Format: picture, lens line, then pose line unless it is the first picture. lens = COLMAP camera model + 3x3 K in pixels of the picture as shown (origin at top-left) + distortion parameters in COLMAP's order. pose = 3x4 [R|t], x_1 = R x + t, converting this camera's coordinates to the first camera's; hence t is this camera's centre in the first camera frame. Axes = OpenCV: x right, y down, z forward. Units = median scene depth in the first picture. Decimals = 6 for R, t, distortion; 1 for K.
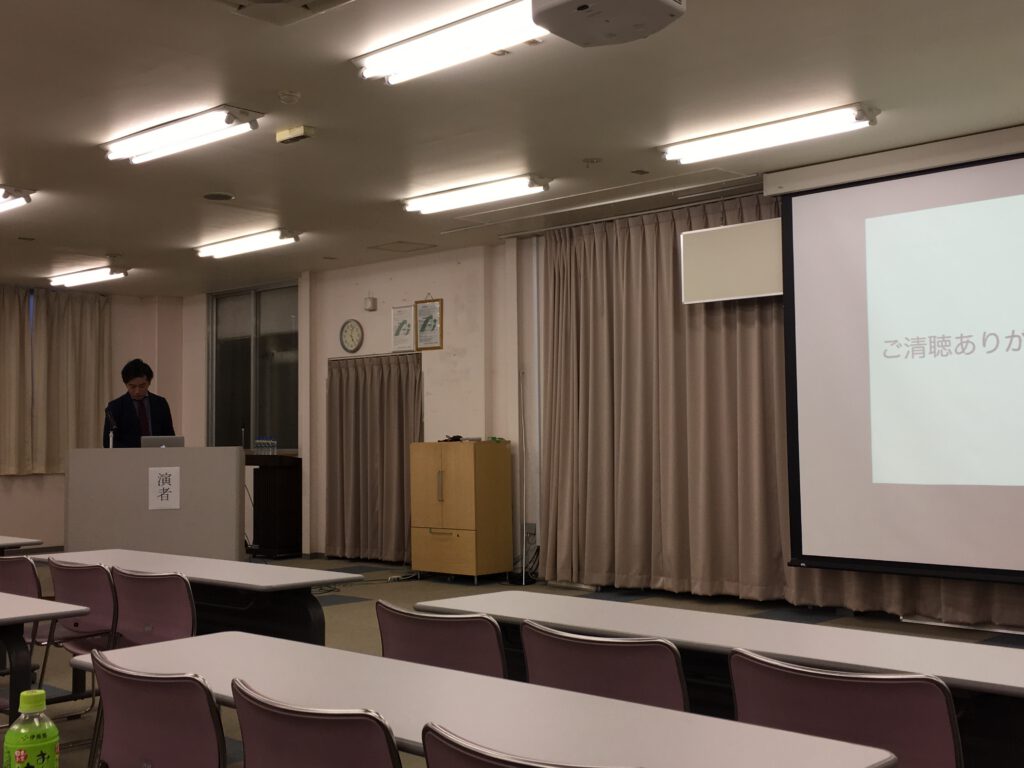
lens RADIAL K [[1167.6, 0, 512.0], [0, 1167.6, 384.0], [0, 0, 1]] dist [-0.014601, -0.008880]
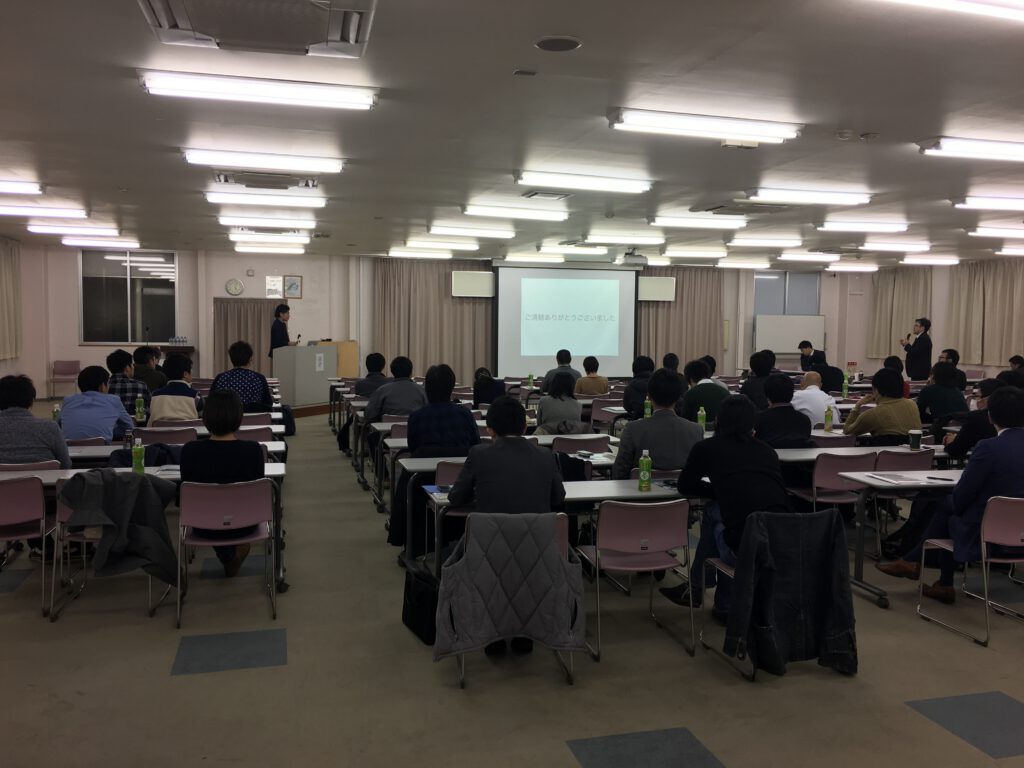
lens RADIAL K [[807.7, 0, 512.0], [0, 807.7, 384.0], [0, 0, 1]] dist [0.036640, 0.000244]
pose [[0.541200, -0.045761, 0.839648, -1.079305], [-0.056399, 0.994294, 0.090542, -0.029262], [-0.839000, -0.096357, 0.535532, -0.170799]]
